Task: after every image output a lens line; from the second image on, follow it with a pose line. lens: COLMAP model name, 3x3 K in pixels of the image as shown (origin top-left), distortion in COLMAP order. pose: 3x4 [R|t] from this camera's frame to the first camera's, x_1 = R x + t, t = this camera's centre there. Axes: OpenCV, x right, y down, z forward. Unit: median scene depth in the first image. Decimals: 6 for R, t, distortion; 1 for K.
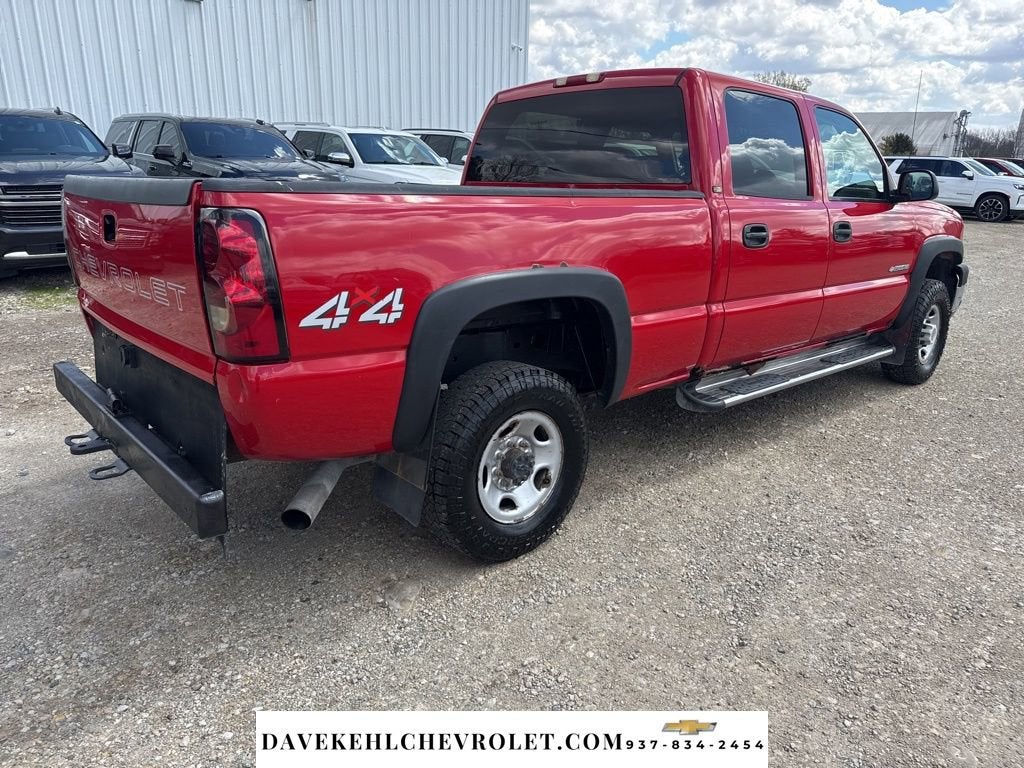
lens RADIAL K [[717.2, 0, 512.0], [0, 717.2, 384.0], [0, 0, 1]] dist [0.030348, -0.042517]
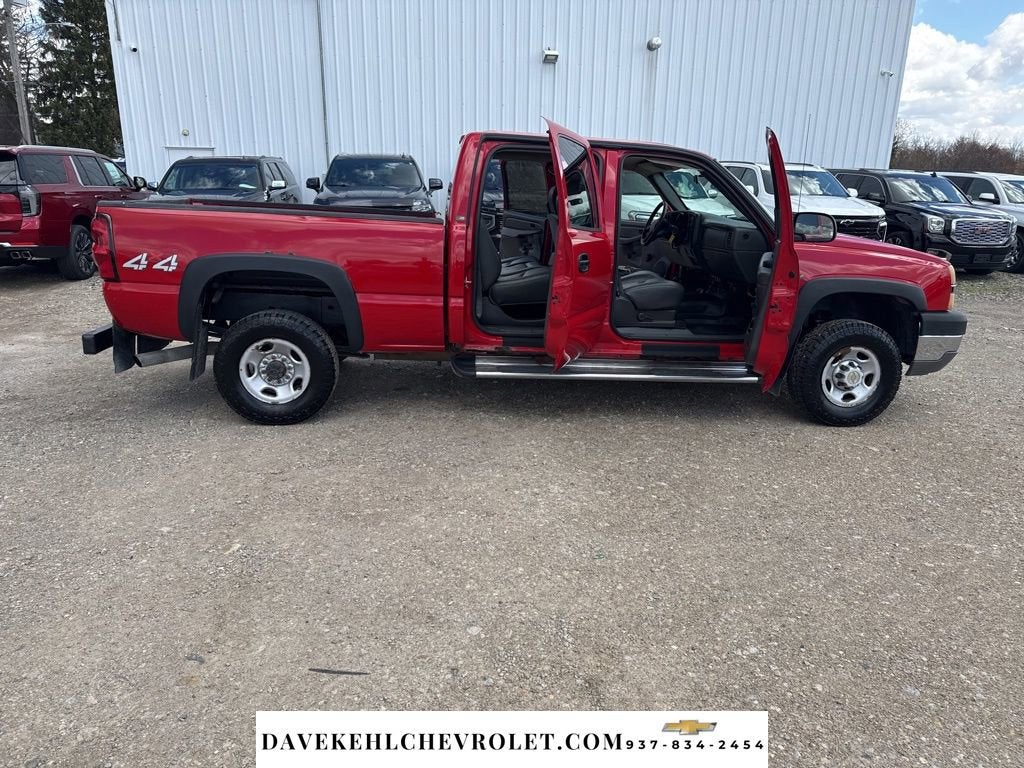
lens RADIAL K [[720.9, 0, 512.0], [0, 720.9, 384.0], [0, 0, 1]] dist [0.021570, -0.030894]
pose [[0.824172, 0.160913, -0.542998, 1.784839], [-0.181768, 0.983220, 0.015478, 0.020889], [0.536377, 0.085943, 0.839591, -0.173049]]
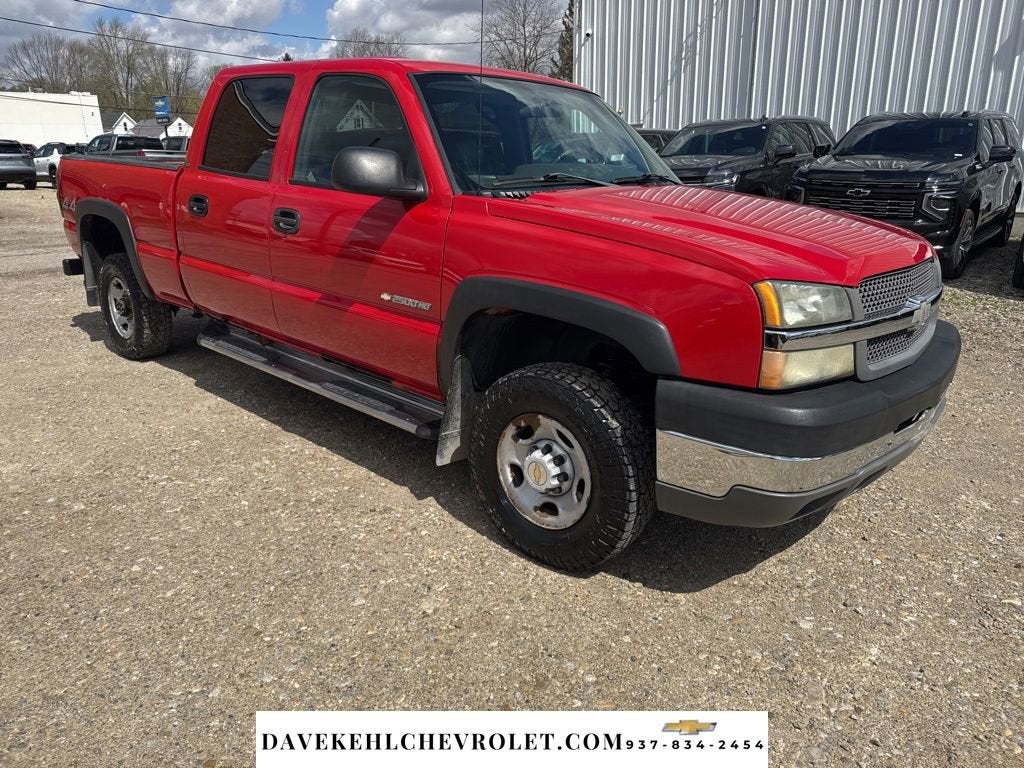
lens RADIAL K [[717.2, 0, 512.0], [0, 717.2, 384.0], [0, 0, 1]] dist [0.030348, -0.042517]
pose [[0.133350, 0.288834, -0.948047, 2.525192], [-0.298283, 0.923933, 0.239532, -0.584489], [0.945116, 0.250845, 0.209360, 2.049852]]
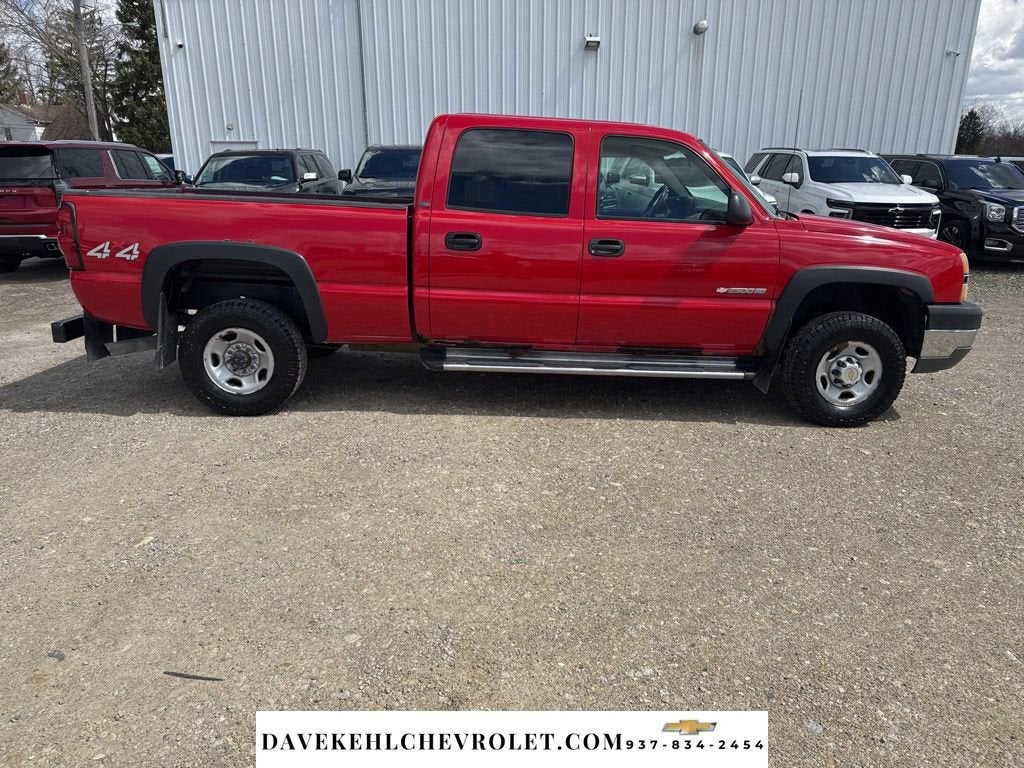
lens RADIAL K [[720.0, 0, 517.6], [0, 720.0, 385.4], [0, 0, 1]] dist [0.026103, -0.038184]
pose [[0.776642, 0.177170, -0.604515, 1.961892], [-0.191512, 0.980619, 0.041356, -0.030266], [0.600126, 0.083653, 0.795519, 0.058510]]
